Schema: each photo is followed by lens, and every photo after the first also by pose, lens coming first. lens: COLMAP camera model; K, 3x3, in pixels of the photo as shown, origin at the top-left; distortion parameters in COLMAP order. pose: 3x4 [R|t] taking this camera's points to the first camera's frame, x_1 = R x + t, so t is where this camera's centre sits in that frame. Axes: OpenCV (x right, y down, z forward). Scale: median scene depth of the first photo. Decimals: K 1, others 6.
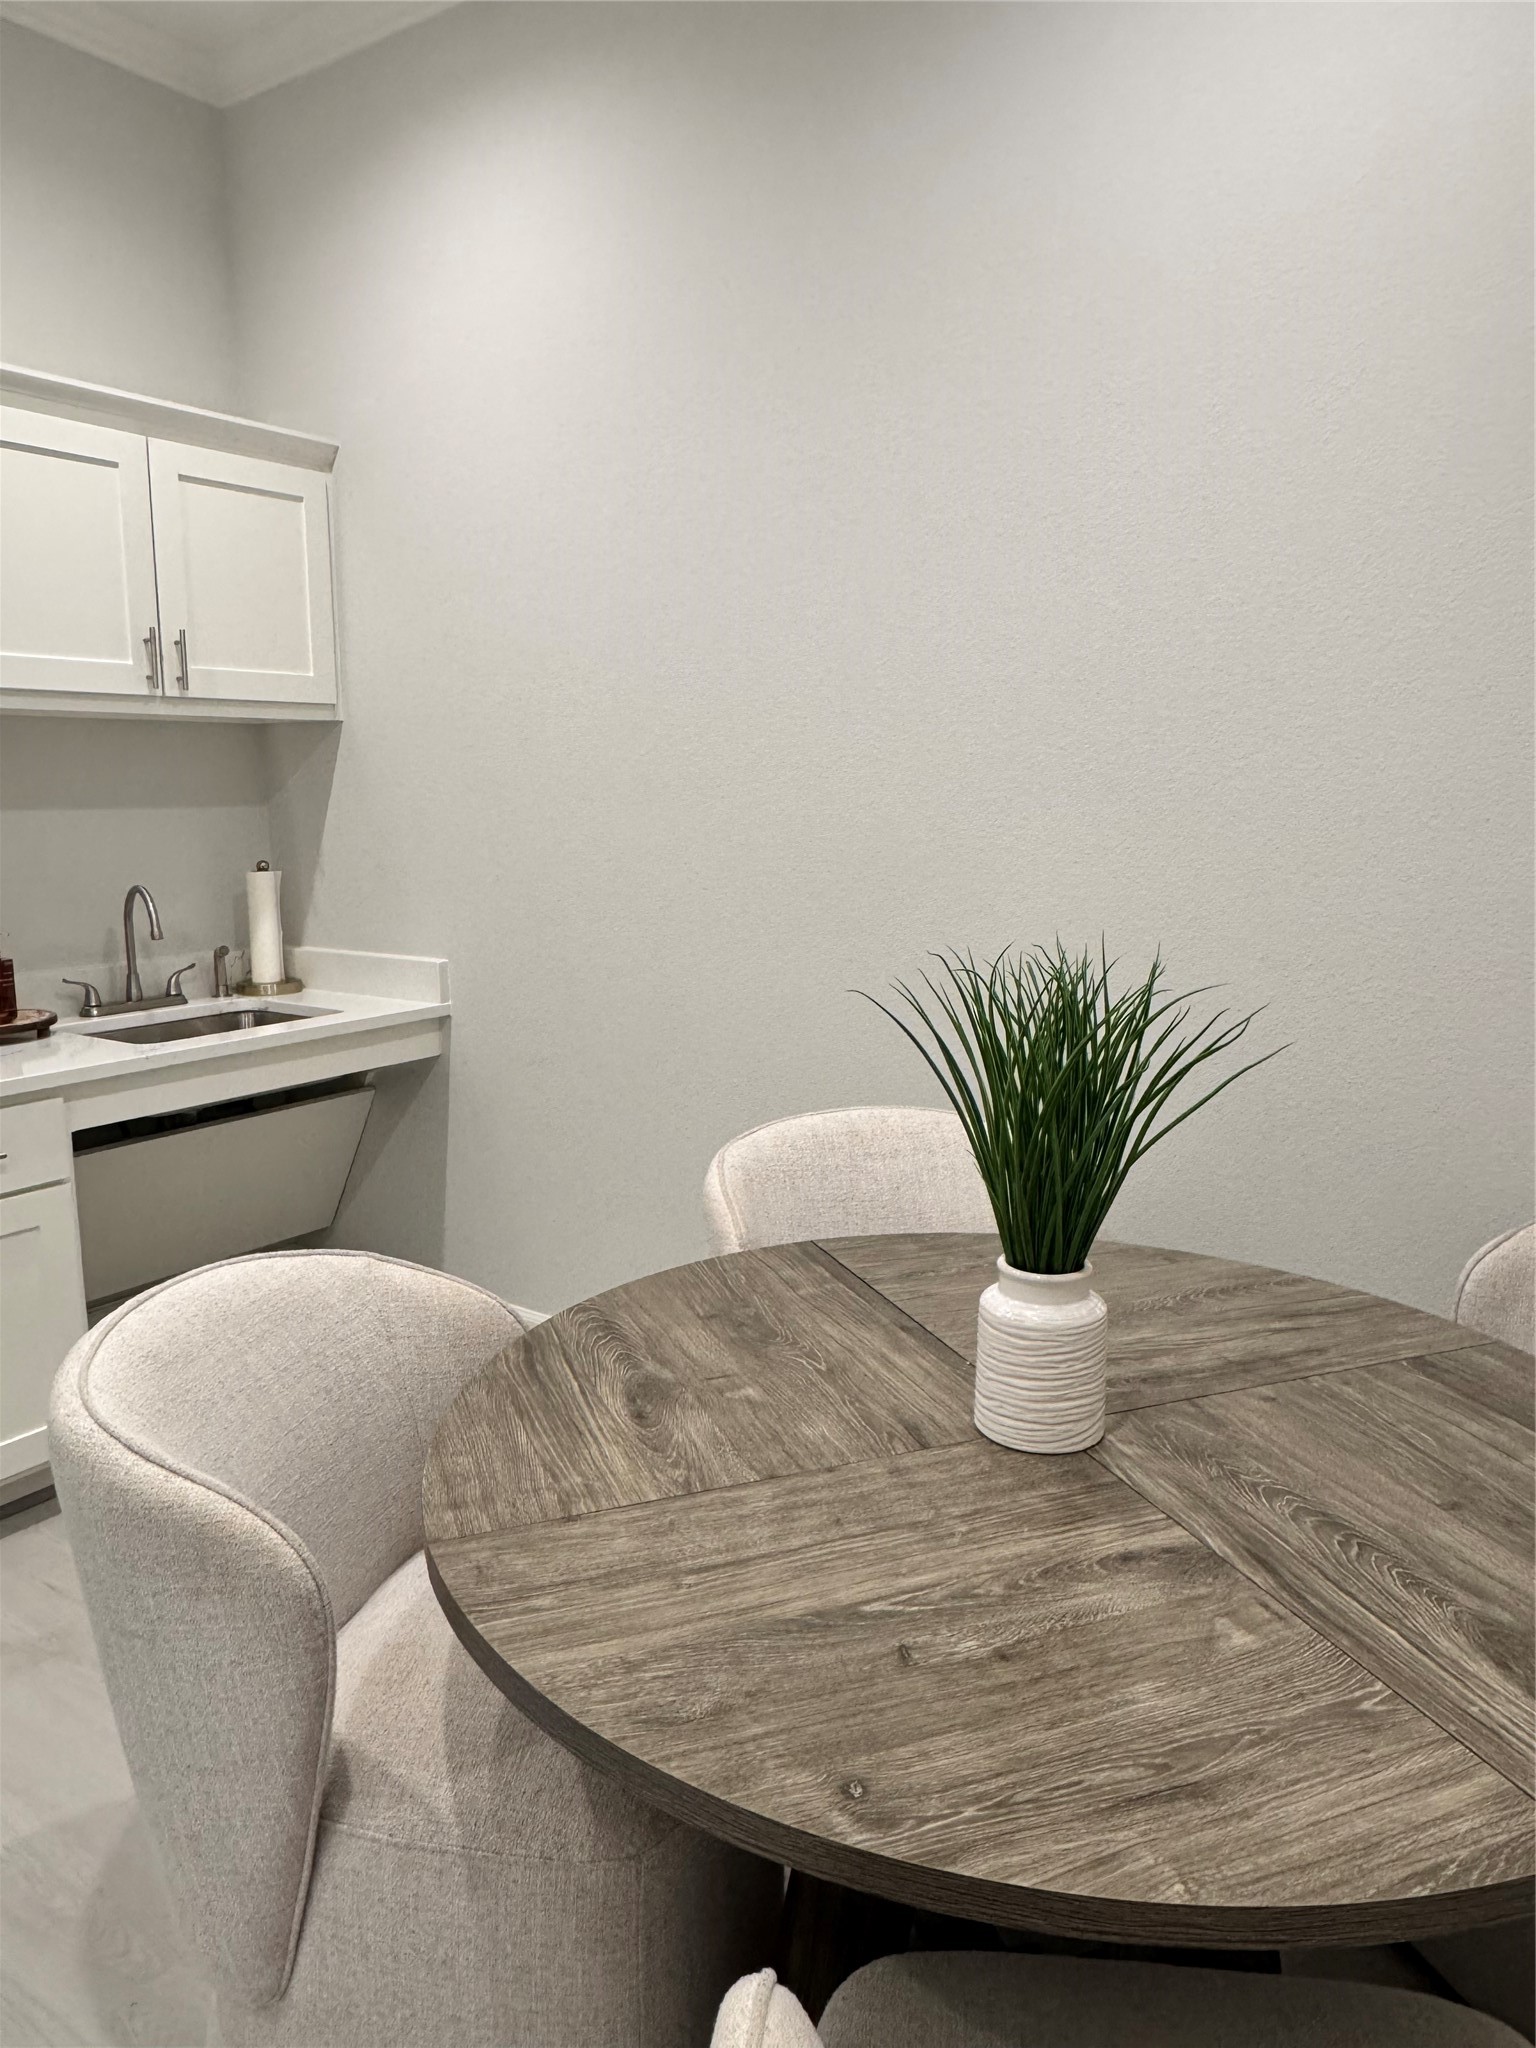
lens RADIAL K [[1406.8, 0, 785.3], [0, 1406.8, 1014.7], [0, 0, 1]] dist [-0.006813, 0.000230]
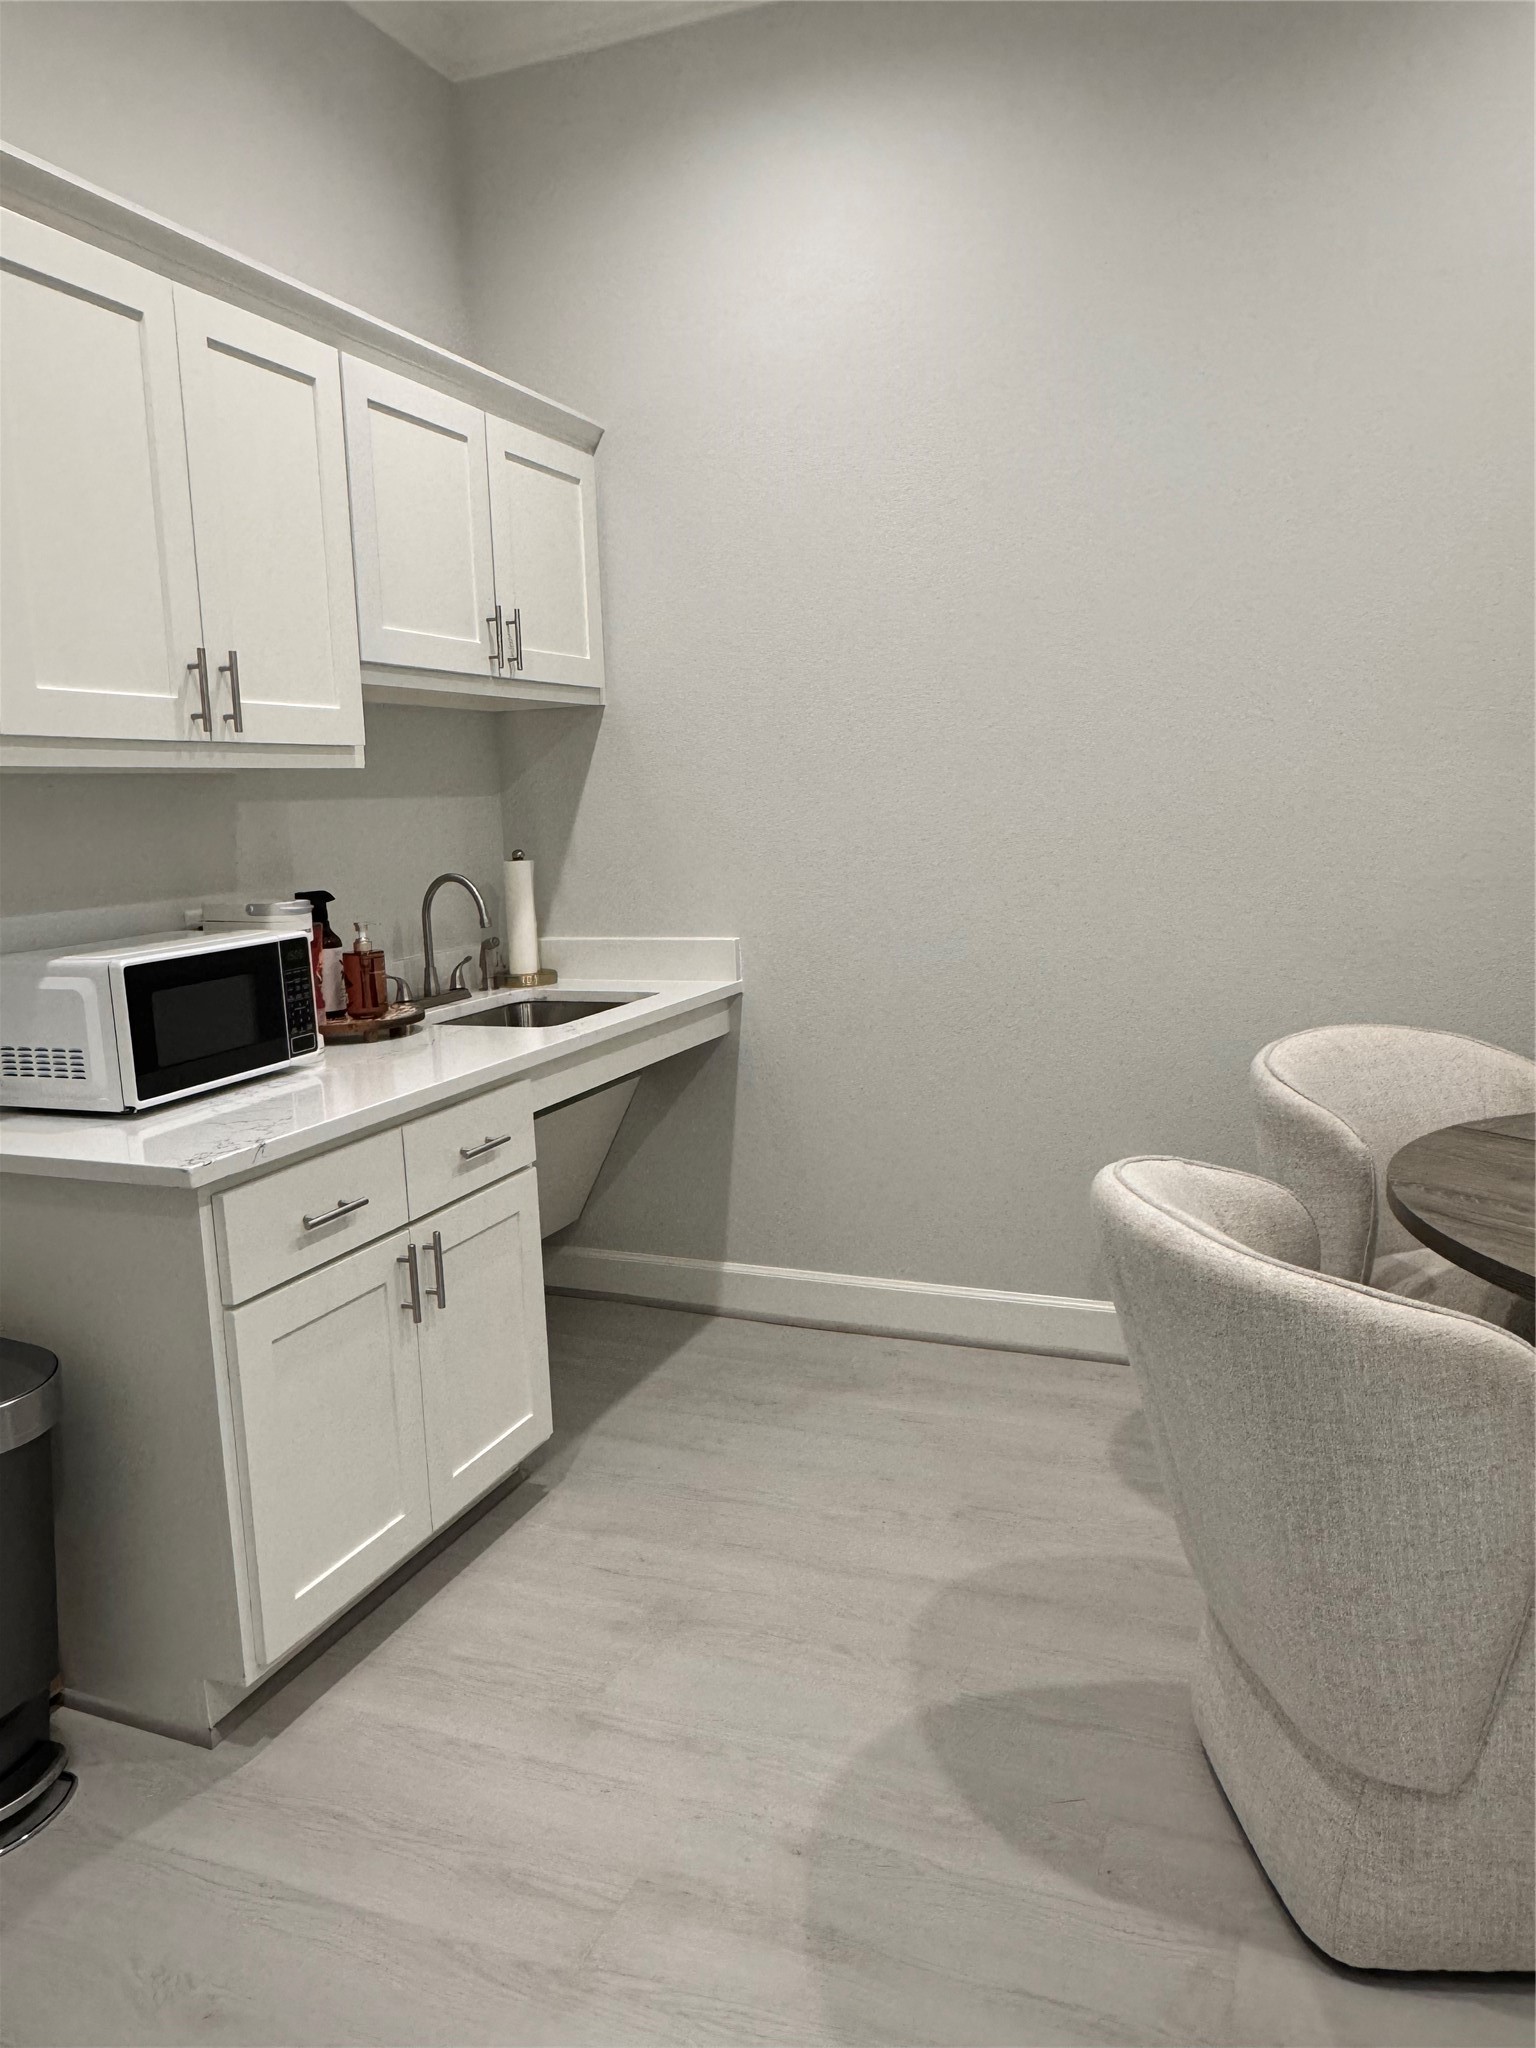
lens RADIAL K [[1406.8, 0, 785.3], [0, 1406.8, 1014.7], [0, 0, 1]] dist [-0.006813, 0.000230]
pose [[0.973198, -0.061381, 0.221626, -0.432234], [0.064670, 0.997878, -0.007612, 0.025736], [-0.220688, 0.021740, 0.975102, 0.006191]]
